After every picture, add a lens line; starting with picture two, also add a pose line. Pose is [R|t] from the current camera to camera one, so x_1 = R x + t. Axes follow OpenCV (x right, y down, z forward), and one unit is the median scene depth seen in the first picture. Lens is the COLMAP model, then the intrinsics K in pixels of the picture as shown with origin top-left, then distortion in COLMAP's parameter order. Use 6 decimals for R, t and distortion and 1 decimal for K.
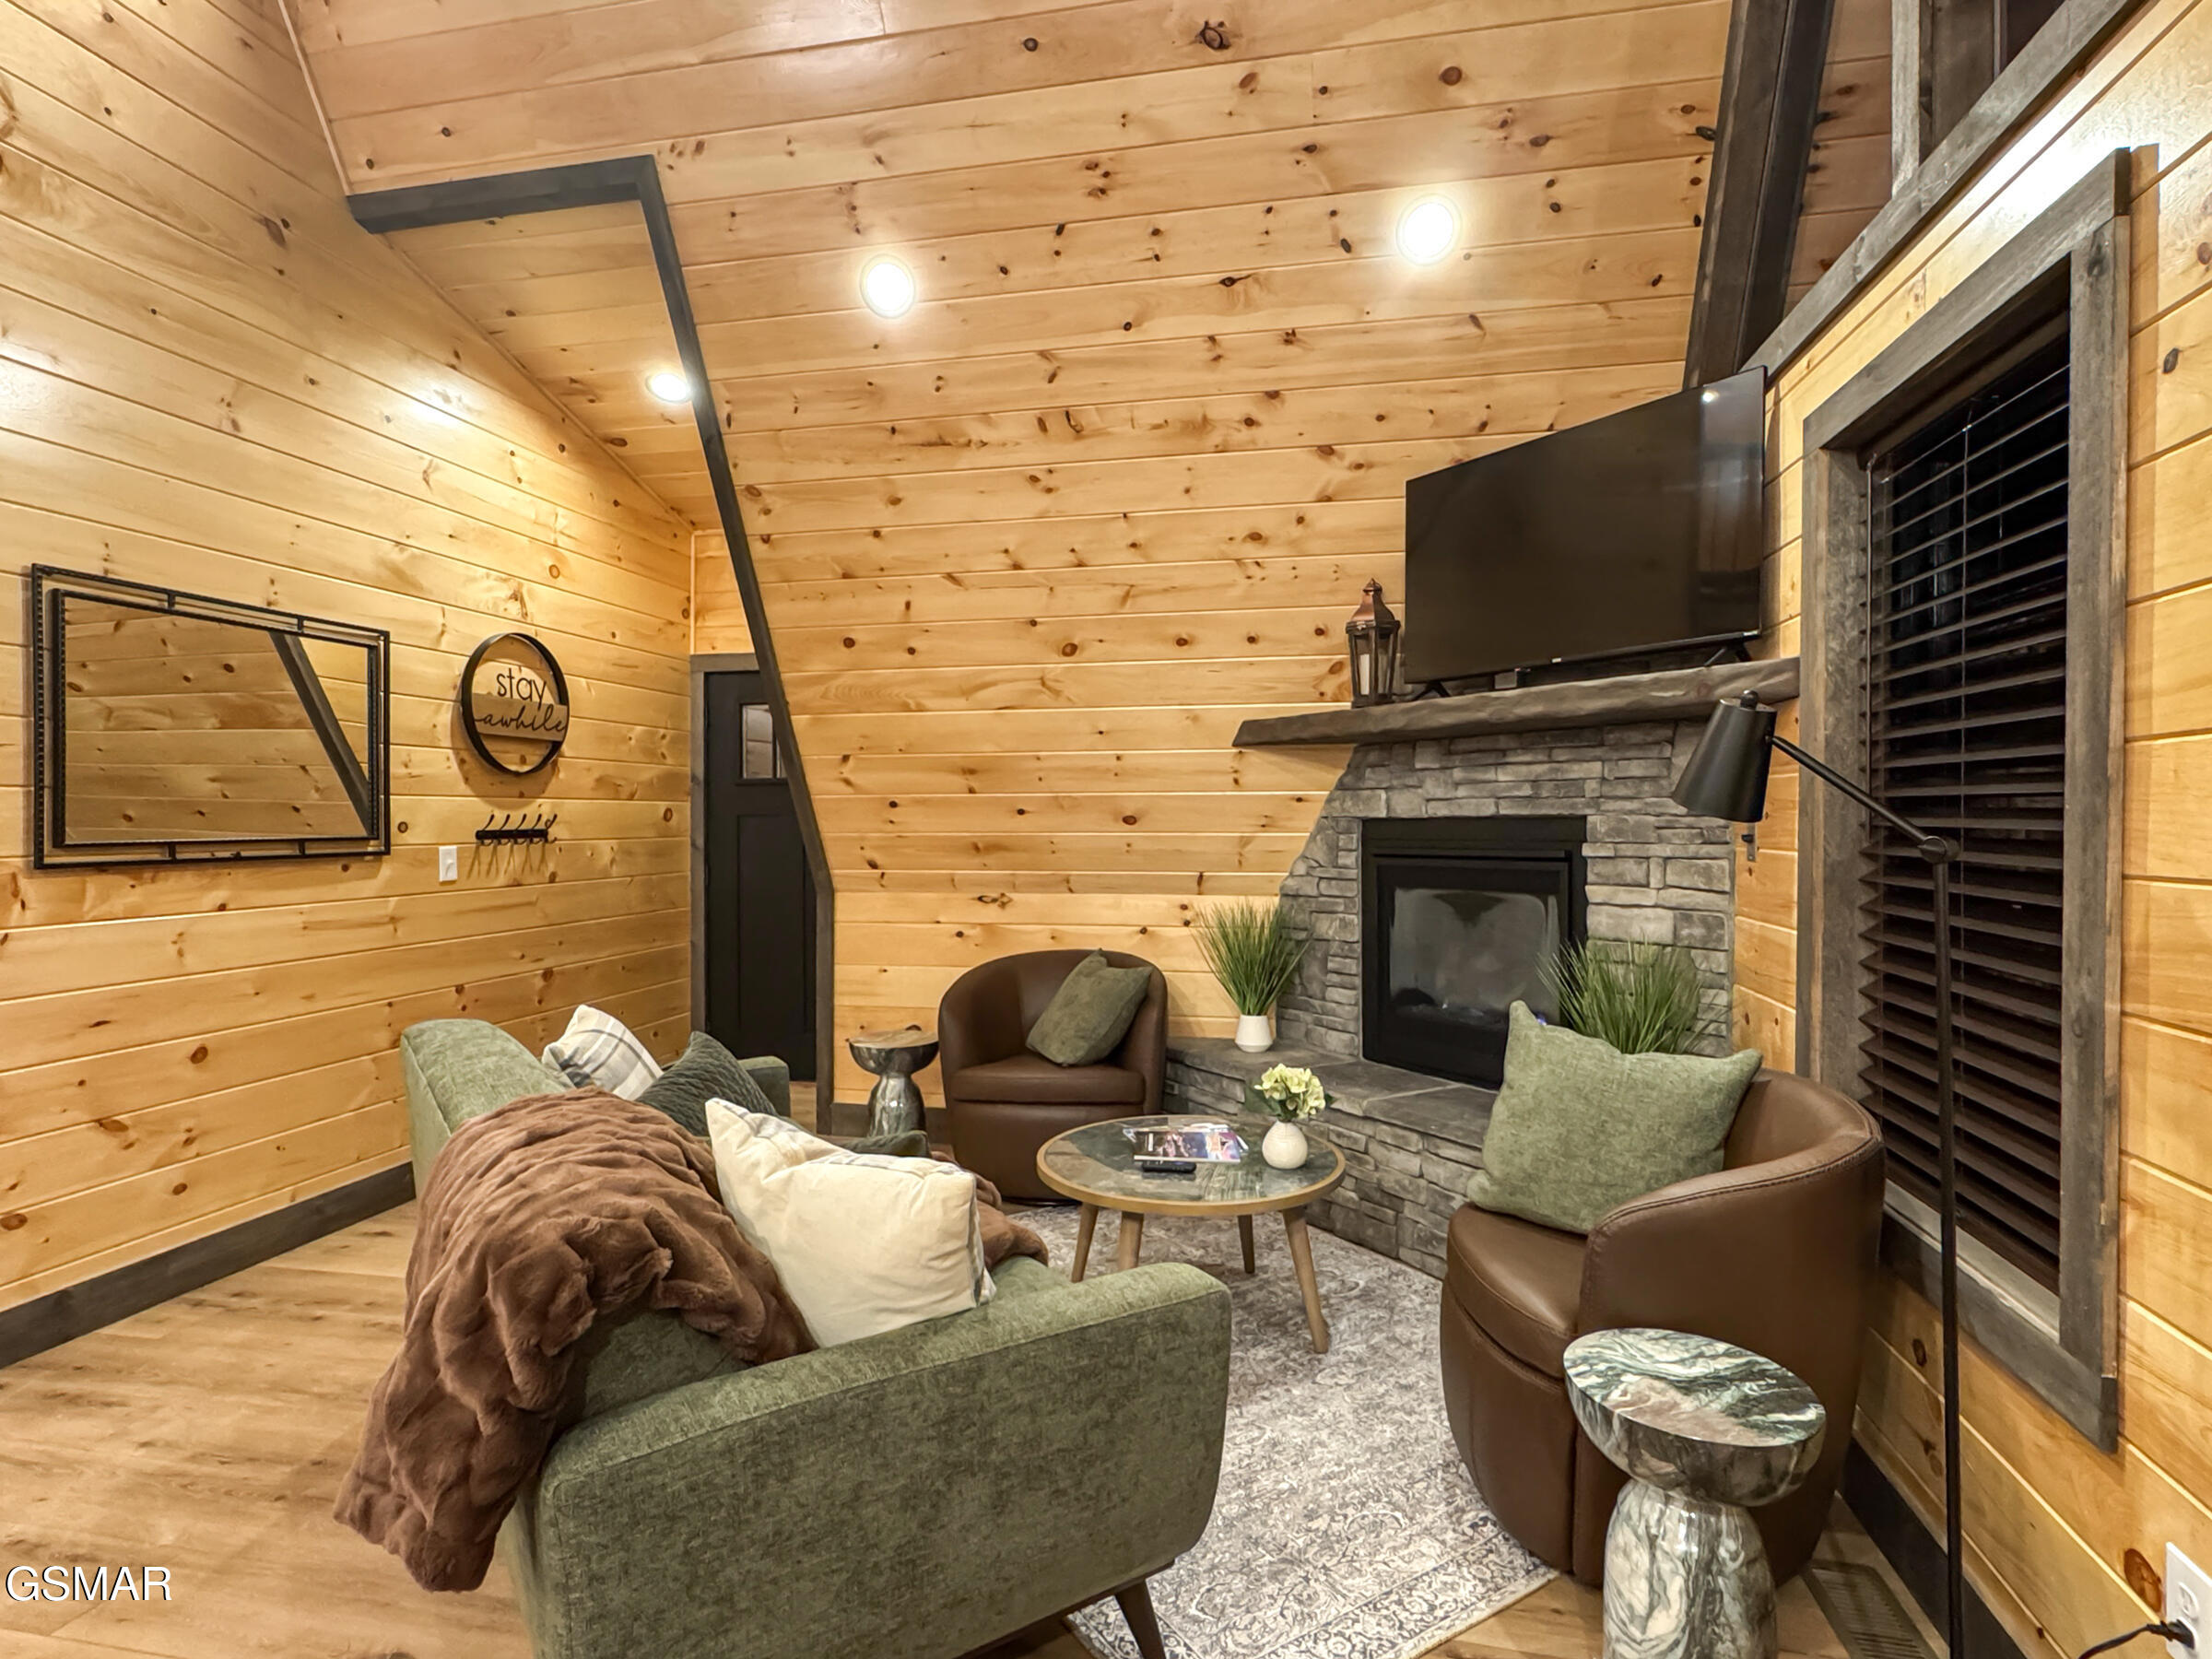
lens RADIAL K [[1155.0, 0, 1125.0], [0, 1155.0, 817.5], [0, 0, 1]] dist [0.002307, -0.001200]
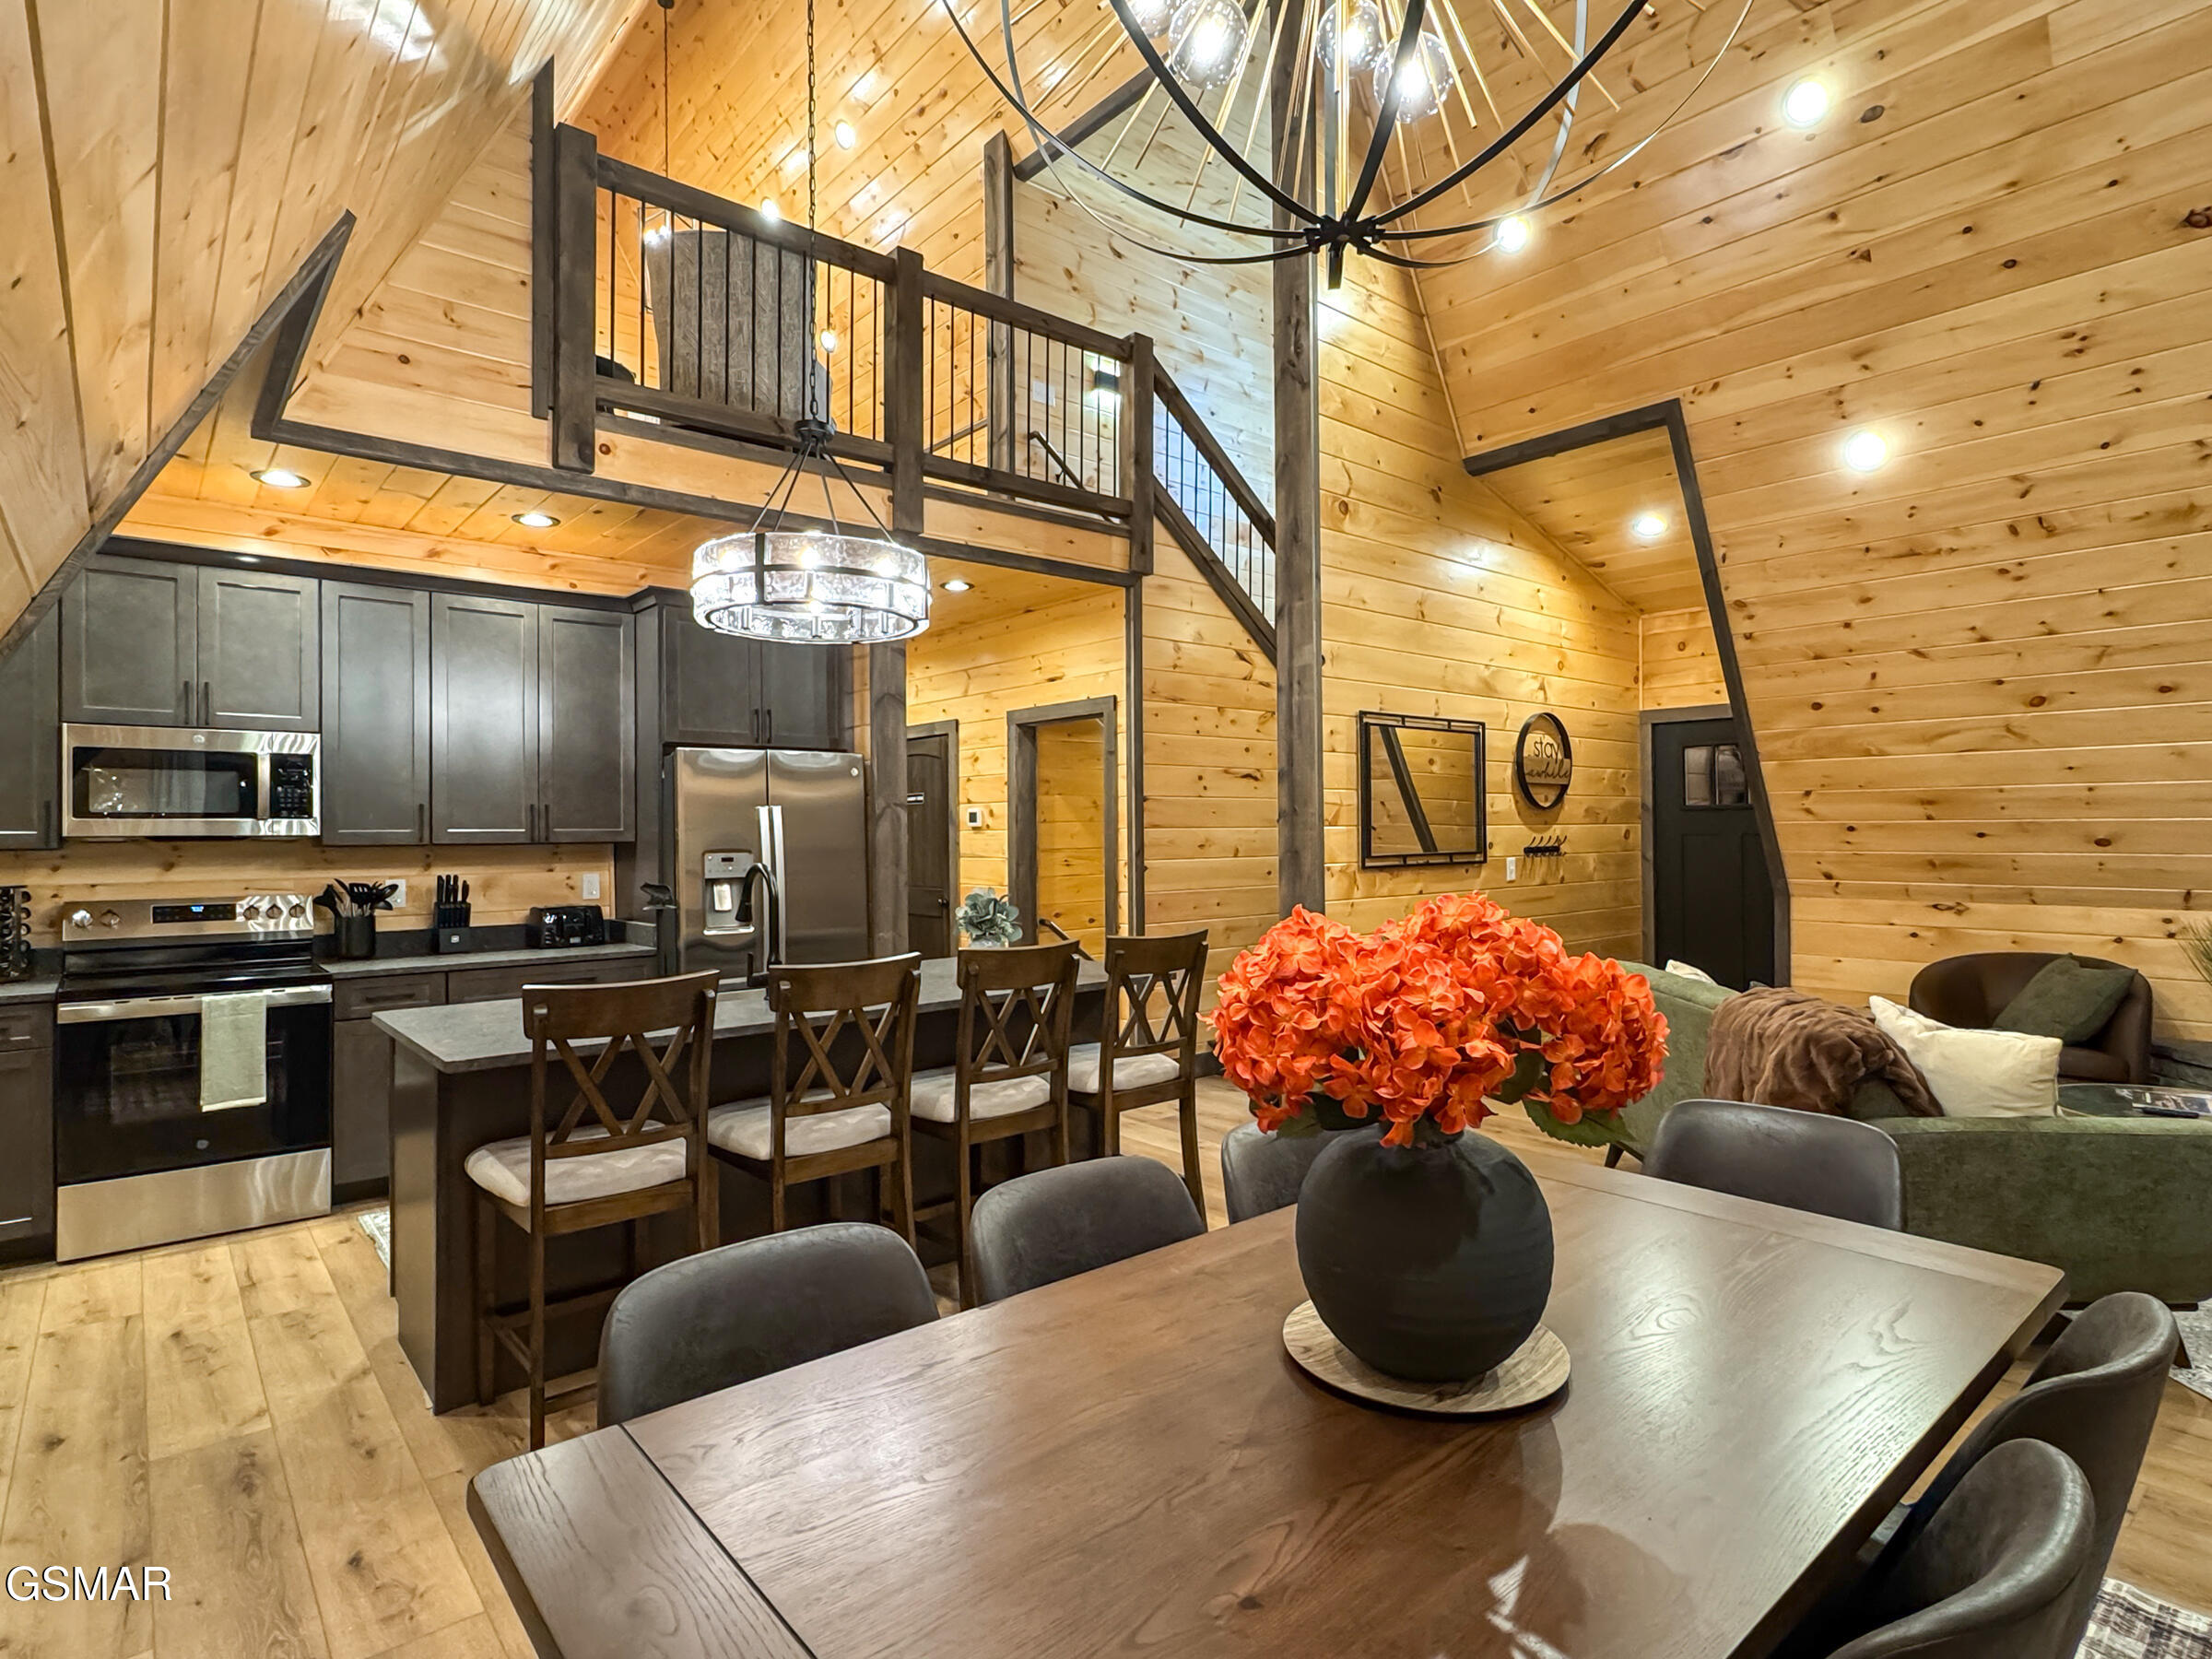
lens RADIAL K [[1155.0, 0, 1091.1], [0, 1155.0, 811.0], [0, 0, 1]] dist [0.002307, -0.001200]
pose [[0.780800, -0.012612, -0.624653, -0.071852], [0.006516, 0.999906, -0.012044, -0.024676], [0.624747, 0.005333, 0.780809, -0.600401]]
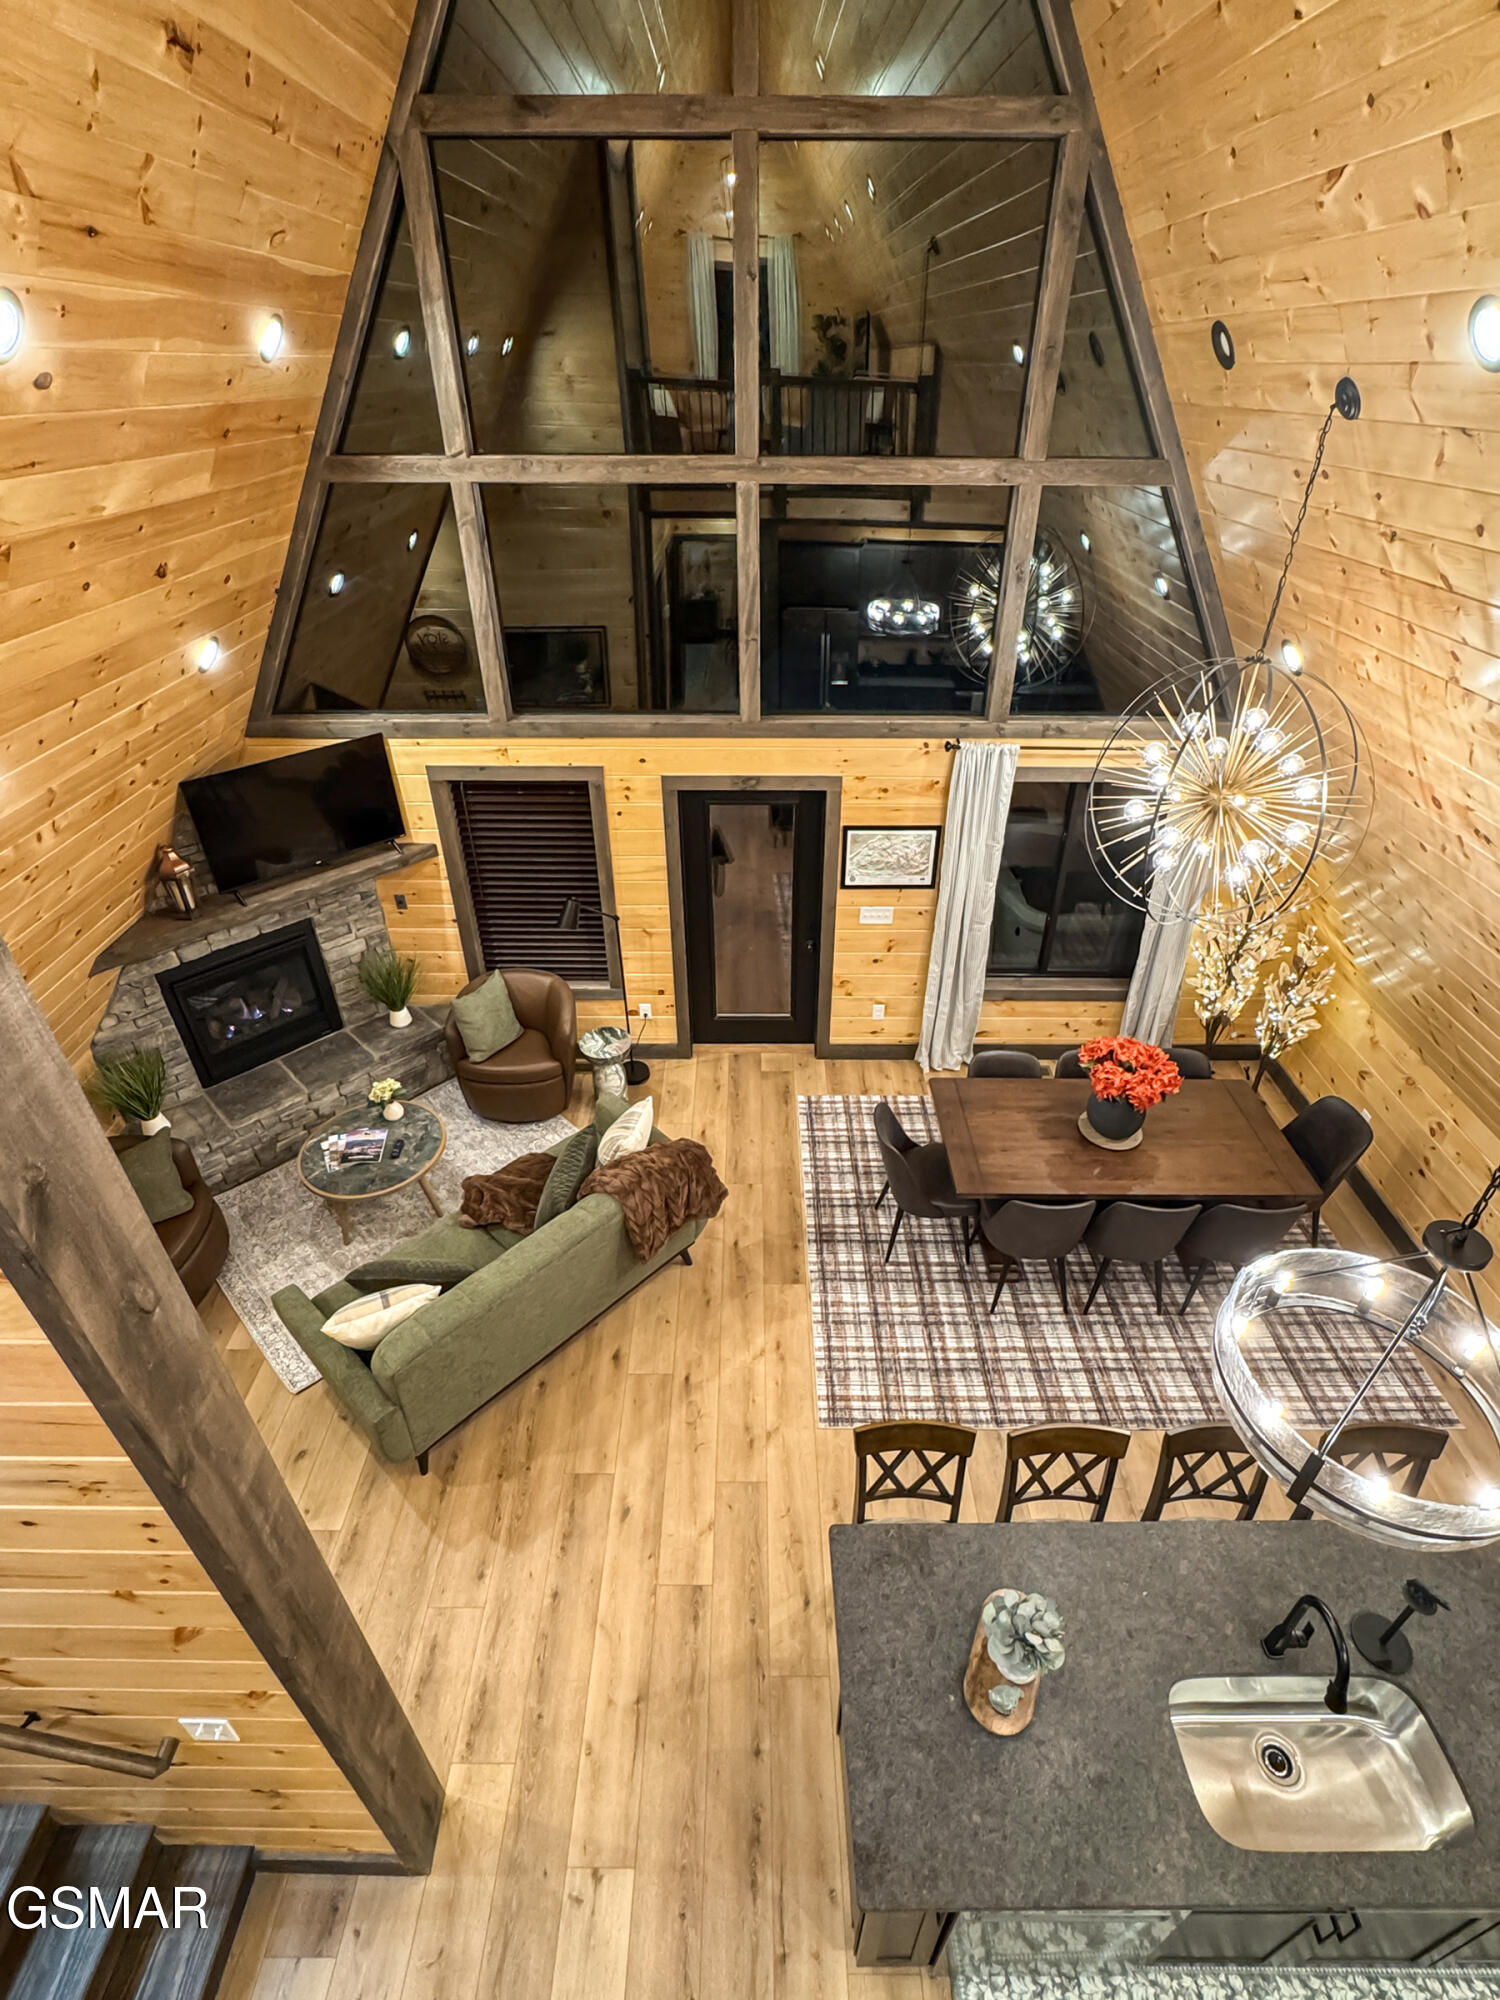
lens RADIAL K [[939.0, 0, 766.2], [0, 939.0, 1004.7], [0, 0, 1]] dist [-0.009520, 0.001242]
pose [[-0.203414, -0.546191, 0.812587, -1.108101], [-0.007303, 0.830762, 0.556580, -0.732823], [-0.979066, 0.107282, -0.172977, 0.431748]]
